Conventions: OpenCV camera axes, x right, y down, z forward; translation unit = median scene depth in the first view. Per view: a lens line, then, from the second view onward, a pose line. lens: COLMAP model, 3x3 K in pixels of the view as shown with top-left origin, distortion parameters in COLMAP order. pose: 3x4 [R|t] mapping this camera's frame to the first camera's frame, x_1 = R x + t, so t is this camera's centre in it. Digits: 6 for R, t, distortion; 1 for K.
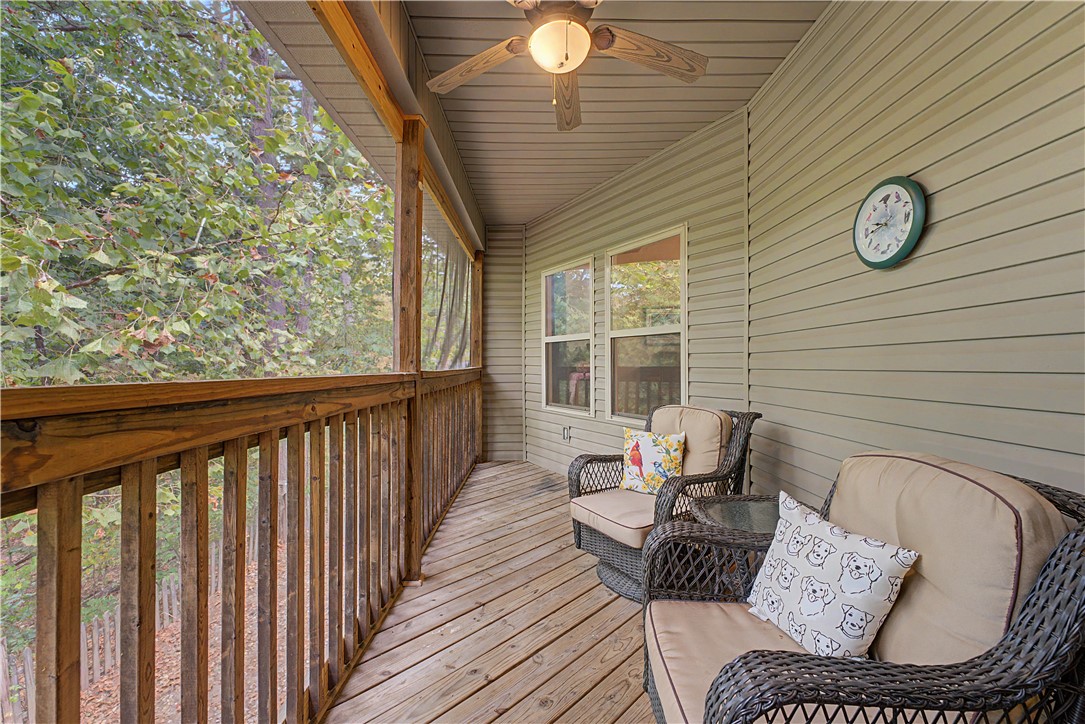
lens RADIAL K [[435.5, 0, 543.6], [0, 435.5, 362.0], [0, 0, 1]] dist [0.001203, 0.000606]
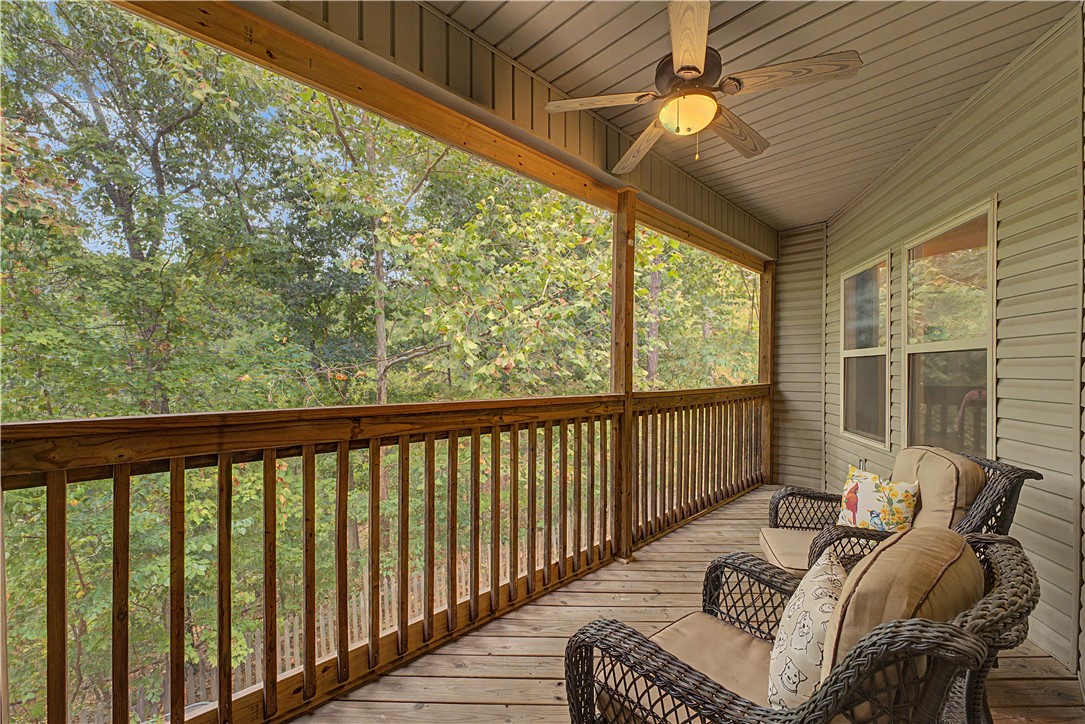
lens RADIAL K [[435.5, 0, 542.0], [0, 435.5, 372.5], [0, 0, 1]] dist [0.001203, 0.000606]
pose [[0.699744, 0.006013, -0.714368, 0.324534], [-0.000094, 0.999965, 0.008324, -0.035154], [0.714394, -0.005757, 0.699720, -0.035353]]
